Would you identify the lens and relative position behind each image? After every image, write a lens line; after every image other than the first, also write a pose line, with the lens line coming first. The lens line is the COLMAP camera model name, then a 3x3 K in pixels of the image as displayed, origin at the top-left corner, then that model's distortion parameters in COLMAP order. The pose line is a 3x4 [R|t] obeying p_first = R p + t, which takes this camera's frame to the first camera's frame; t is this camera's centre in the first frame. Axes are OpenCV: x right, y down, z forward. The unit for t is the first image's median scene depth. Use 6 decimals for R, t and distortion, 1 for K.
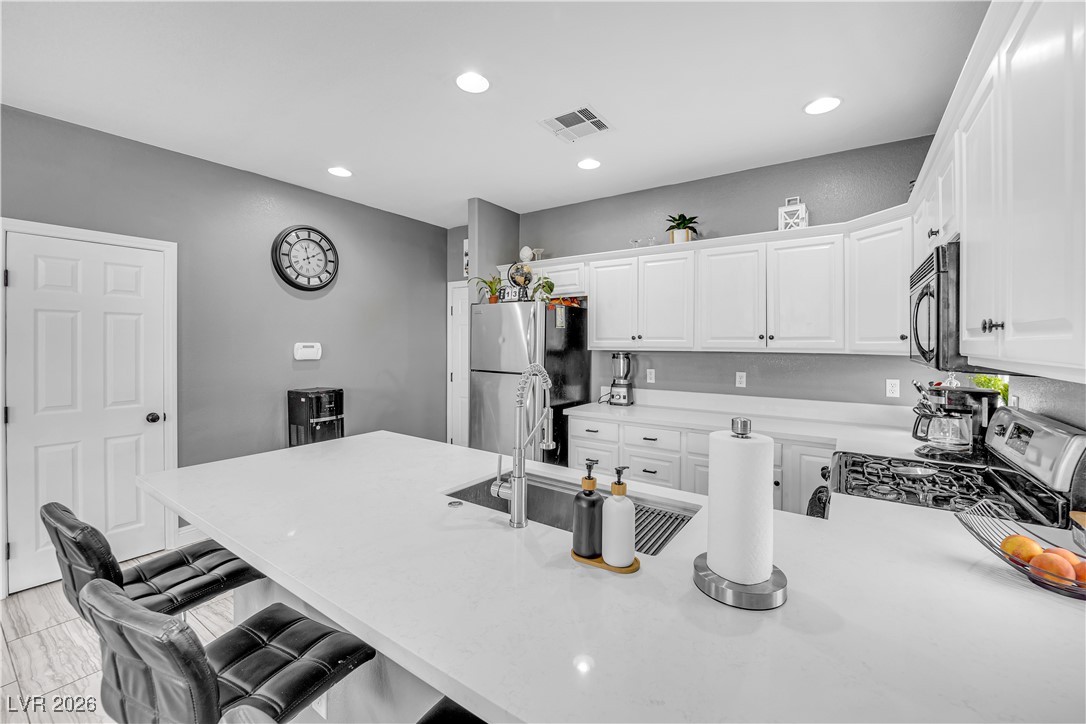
lens RADIAL K [[441.3, 0, 544.4], [0, 441.3, 346.9], [0, 0, 1]] dist [-0.014950, -0.000863]
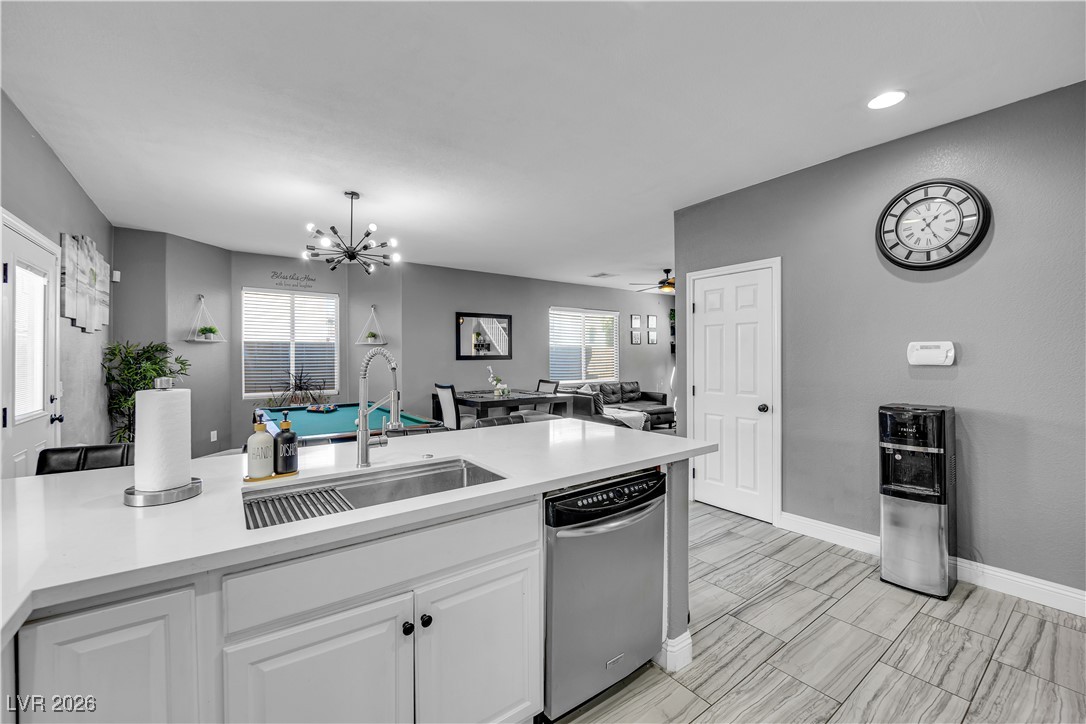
lens RADIAL K [[441.3, 0, 544.4], [0, 441.3, 346.9], [0, 0, 1]] dist [-0.014950, -0.000863]
pose [[-0.325700, -0.025497, -0.945129, 0.370384], [-0.009384, 0.999674, -0.023735, 0.024150], [0.945427, 0.001138, -0.325833, 0.690952]]
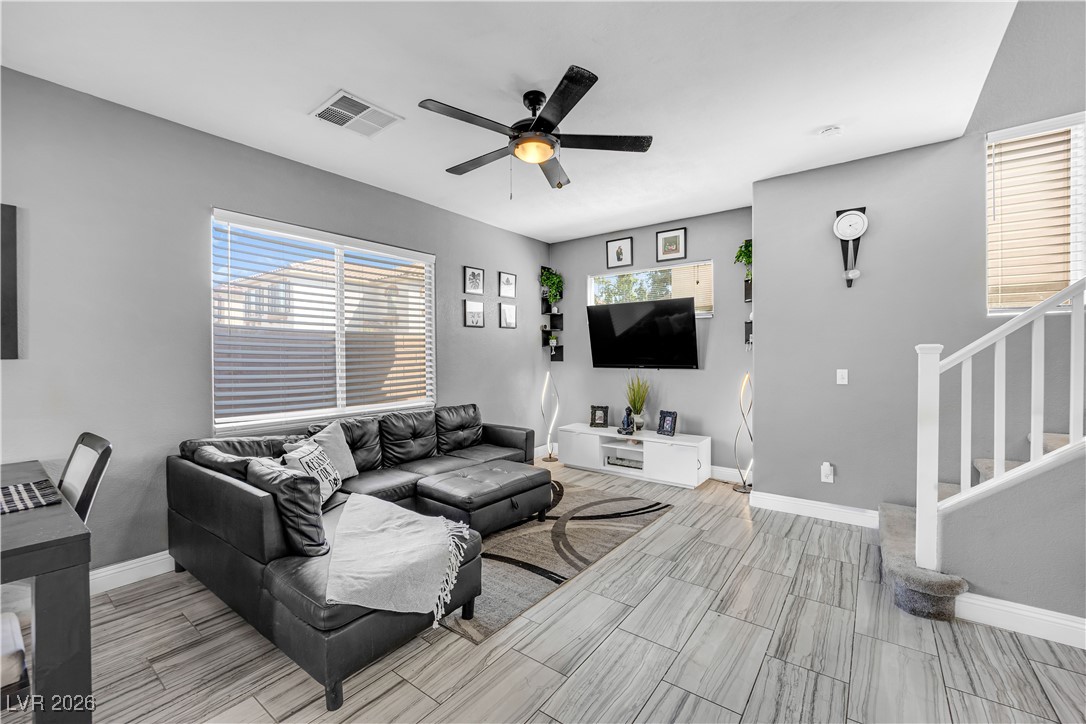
lens RADIAL K [[440.8, 0, 543.0], [0, 440.8, 357.2], [0, 0, 1]] dist [-0.012403, -0.000306]
pose [[-0.044197, 0.001243, -0.999022, -1.060806], [-0.003676, 0.999992, 0.001406, 0.026901], [0.999016, 0.003734, -0.044192, 0.607815]]
